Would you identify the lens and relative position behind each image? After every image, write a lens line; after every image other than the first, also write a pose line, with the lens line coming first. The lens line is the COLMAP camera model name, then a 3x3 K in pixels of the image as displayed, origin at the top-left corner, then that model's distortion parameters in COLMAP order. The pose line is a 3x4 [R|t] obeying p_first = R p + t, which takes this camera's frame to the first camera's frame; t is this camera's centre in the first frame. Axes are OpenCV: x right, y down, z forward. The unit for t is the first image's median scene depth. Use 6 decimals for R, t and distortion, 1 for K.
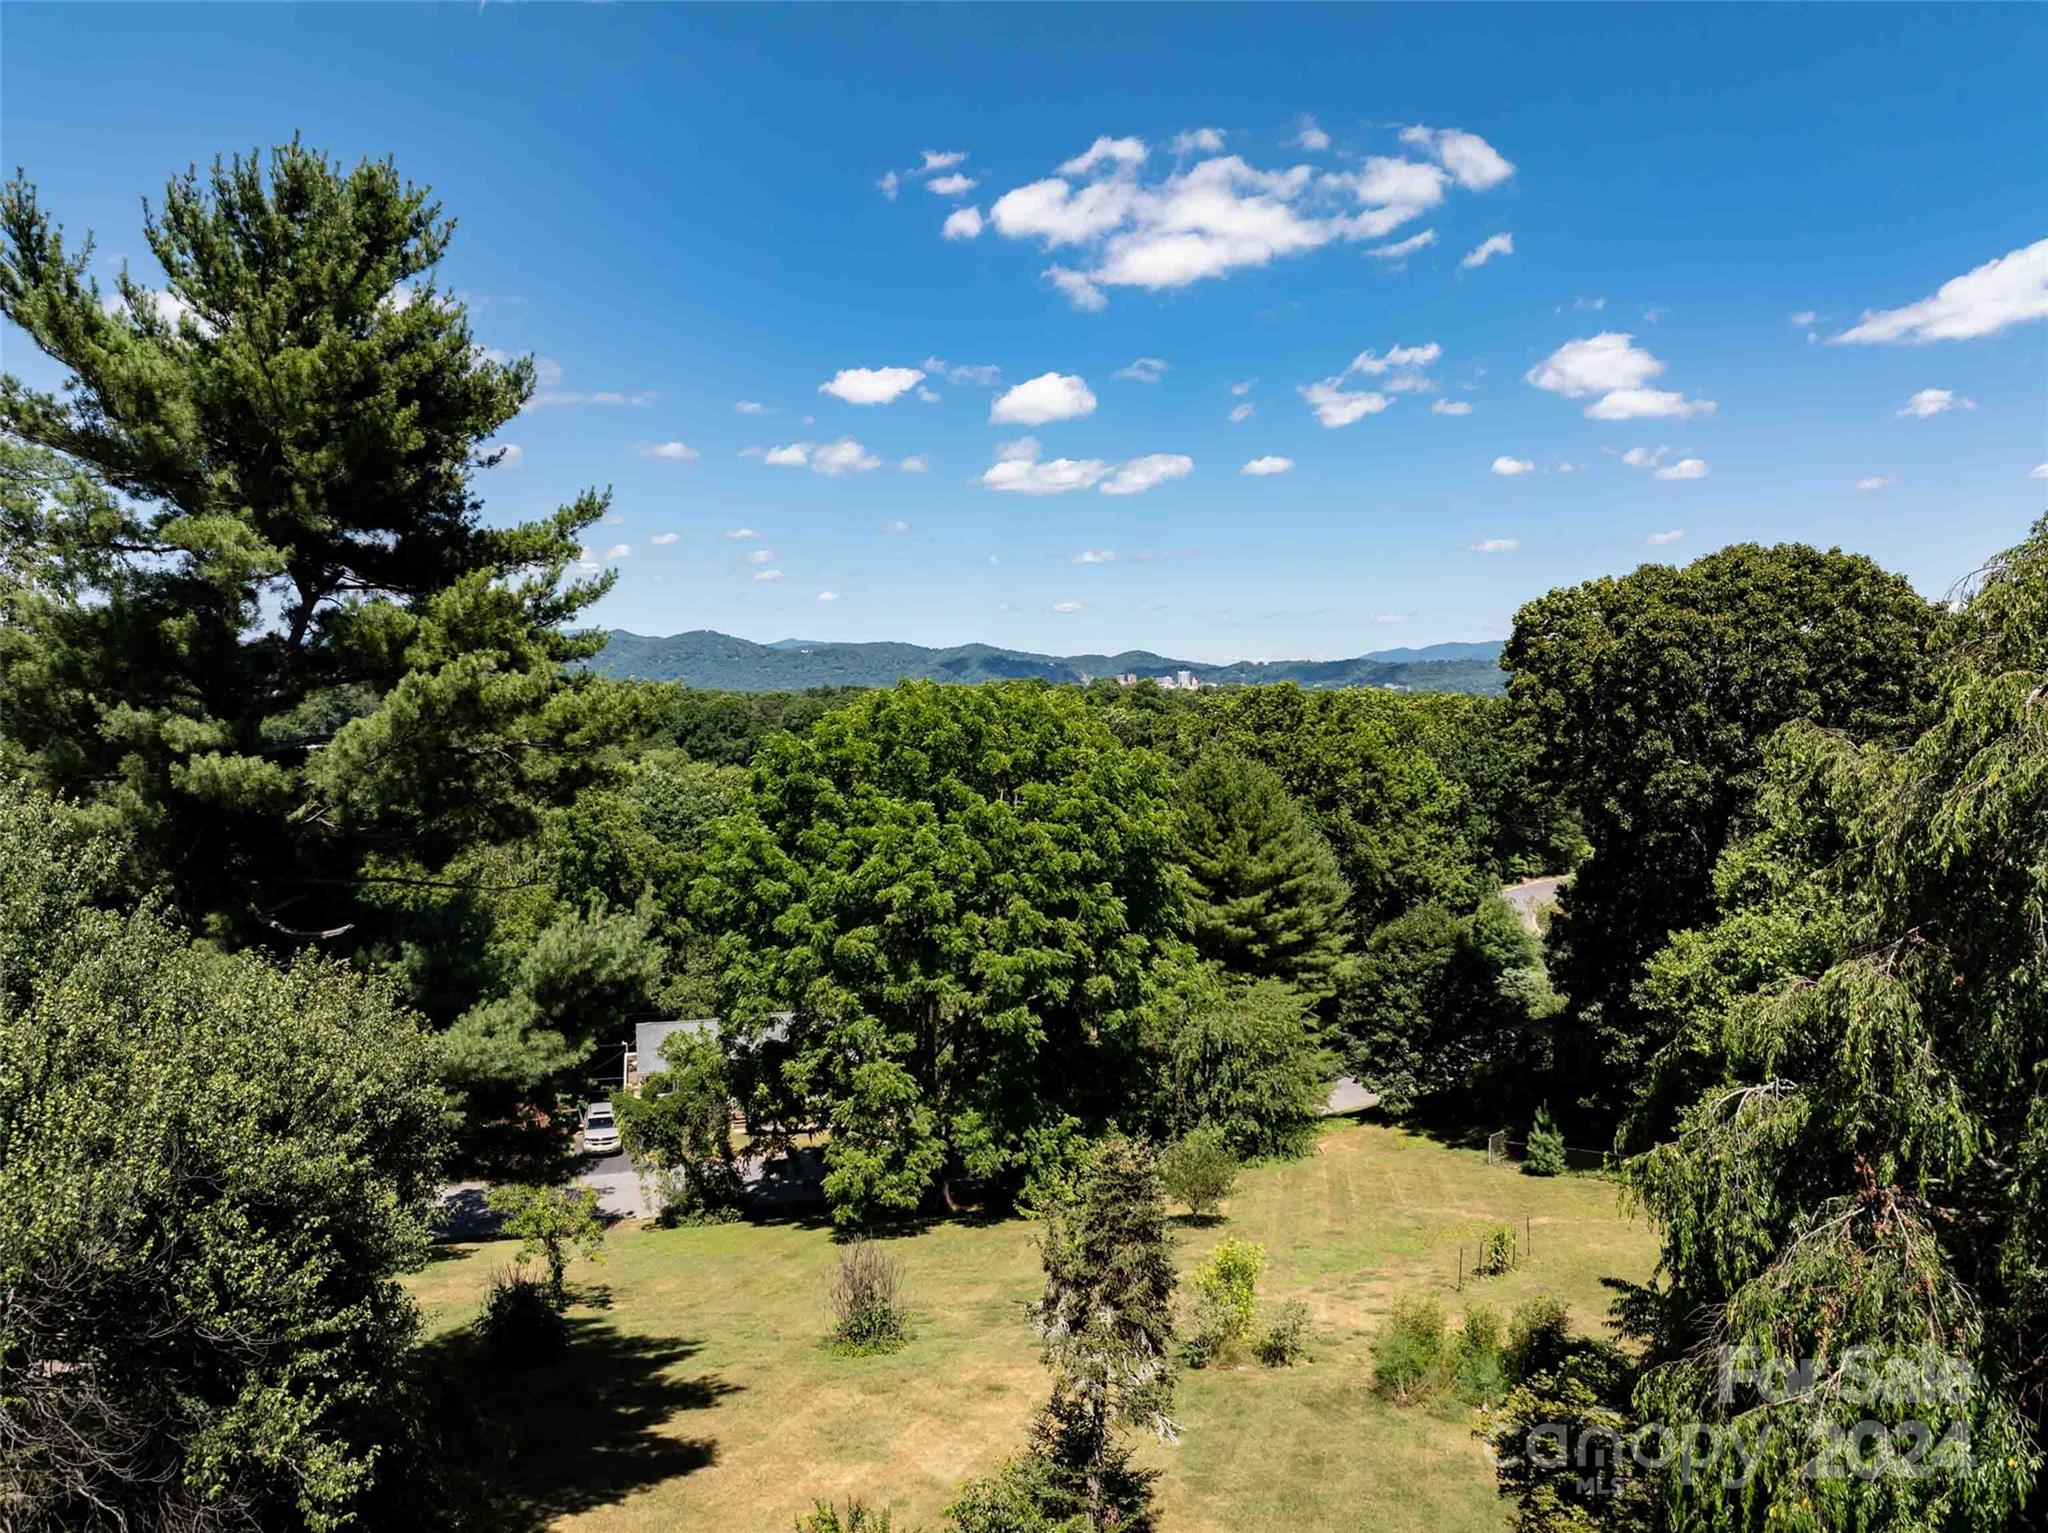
lens RADIAL K [[1470.2, 0, 1018.3], [0, 1470.2, 752.4], [0, 0, 1]] dist [-0.019788, 0.000045]
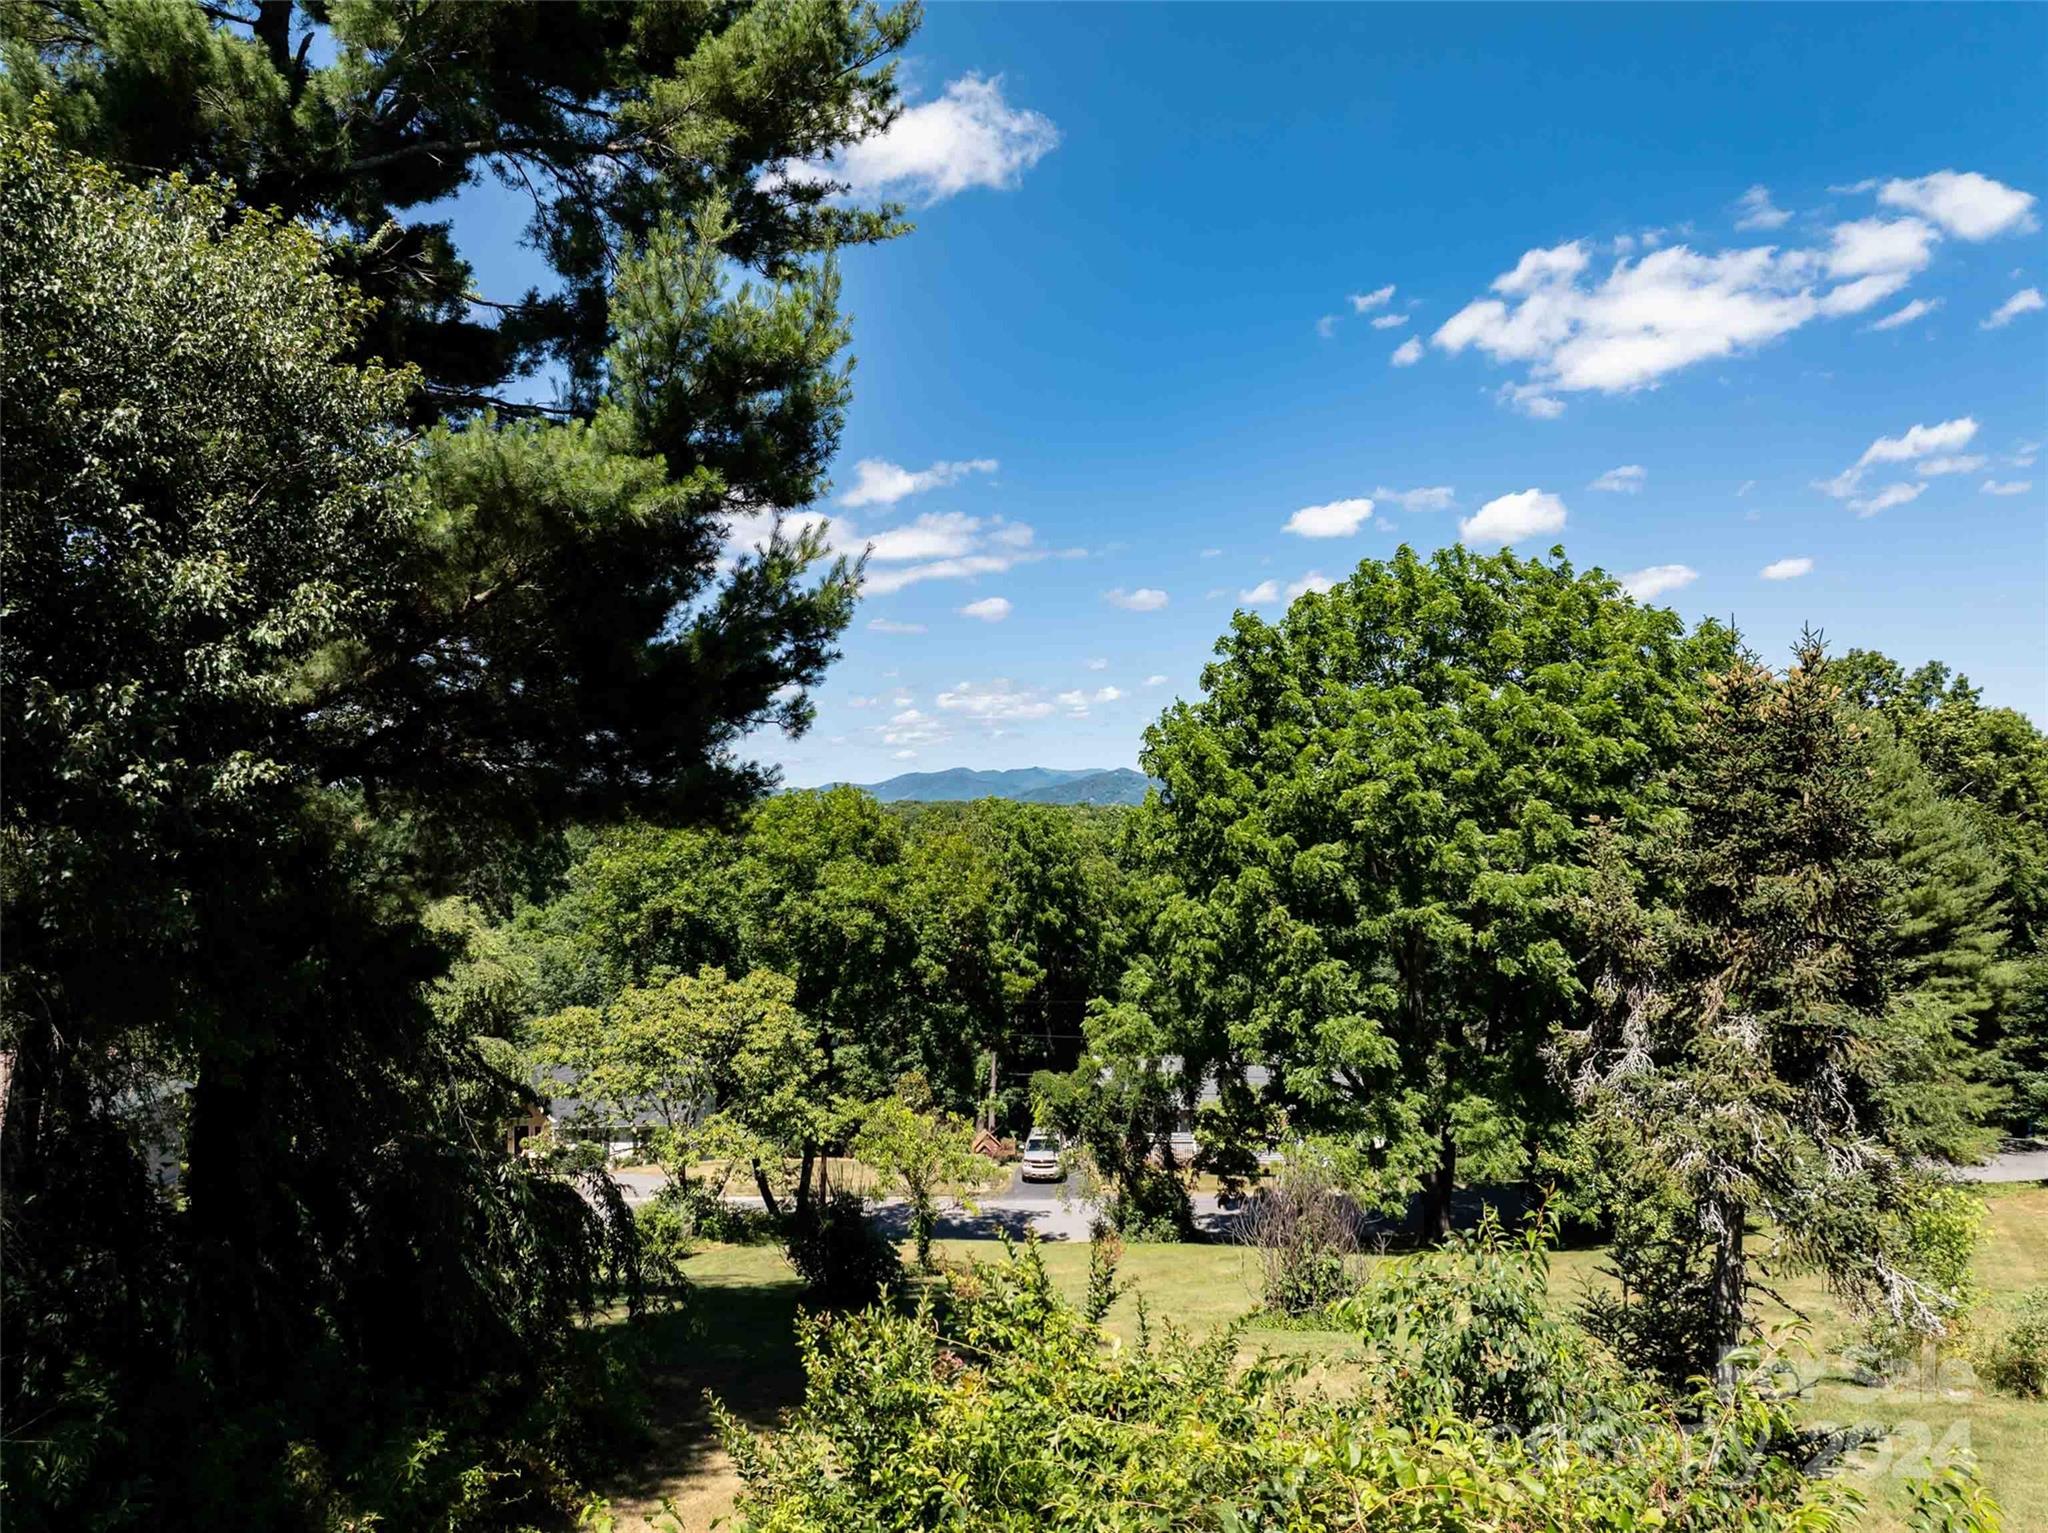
lens RADIAL K [[1470.2, 0, 1082.5], [0, 1470.2, 793.2], [0, 0, 1]] dist [-0.019788, 0.000045]
pose [[0.955407, -0.018667, -0.294700, 0.000337], [-0.002886, 0.997362, -0.072533, 0.149178], [0.295277, 0.070149, 0.952833, 0.220019]]
